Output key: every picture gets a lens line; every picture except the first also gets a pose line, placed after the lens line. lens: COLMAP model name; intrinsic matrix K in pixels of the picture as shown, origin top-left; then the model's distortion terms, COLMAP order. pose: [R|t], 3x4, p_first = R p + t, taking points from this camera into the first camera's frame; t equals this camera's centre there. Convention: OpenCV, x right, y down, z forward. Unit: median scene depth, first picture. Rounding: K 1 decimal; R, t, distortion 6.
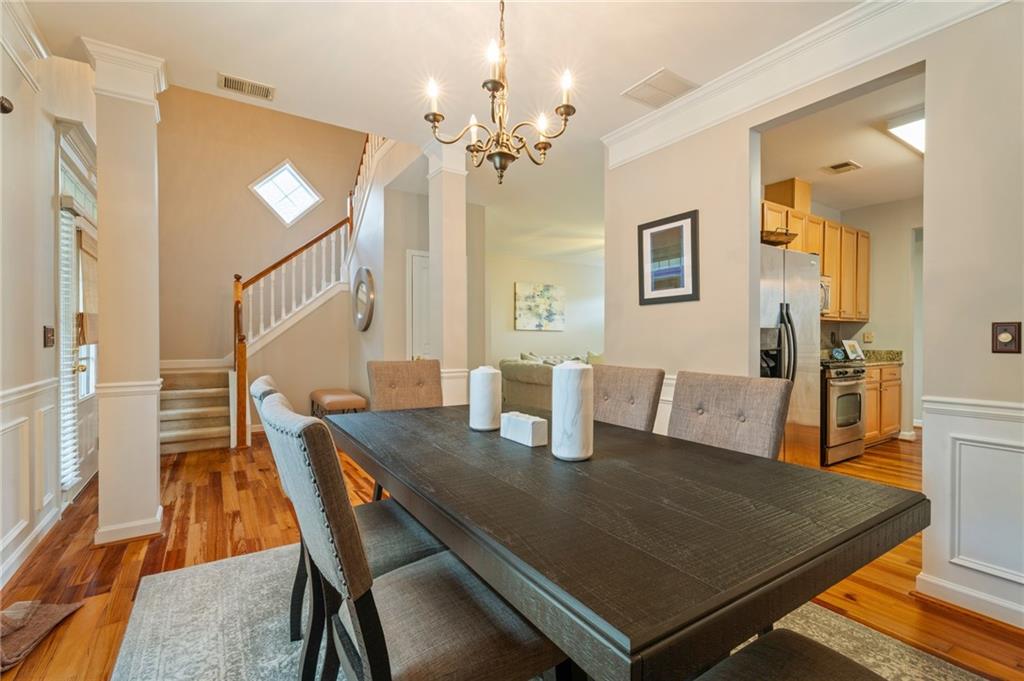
lens RADIAL K [[462.6, 0, 512.9], [0, 462.6, 347.1], [0, 0, 1]] dist [0.000097, -0.000278]
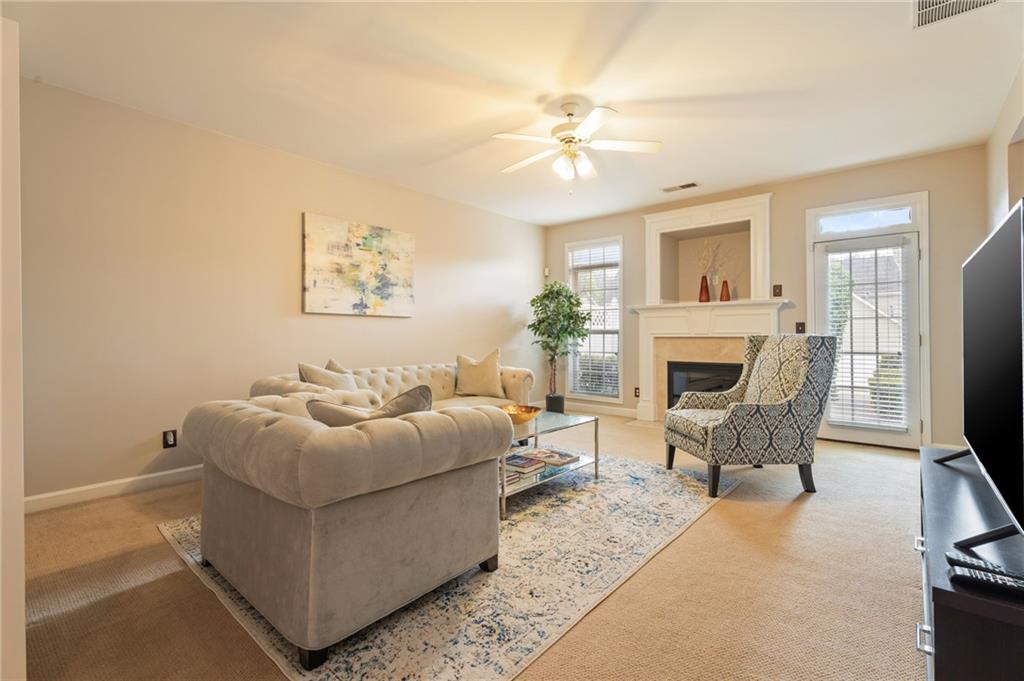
lens RADIAL K [[462.6, 0, 511.4], [0, 462.6, 338.1], [0, 0, 1]] dist [0.000097, -0.000278]
pose [[0.958785, -0.005067, 0.284087, 0.070829], [0.006407, 0.999972, -0.003788, -0.008509], [-0.284059, 0.005452, 0.958791, 0.475253]]
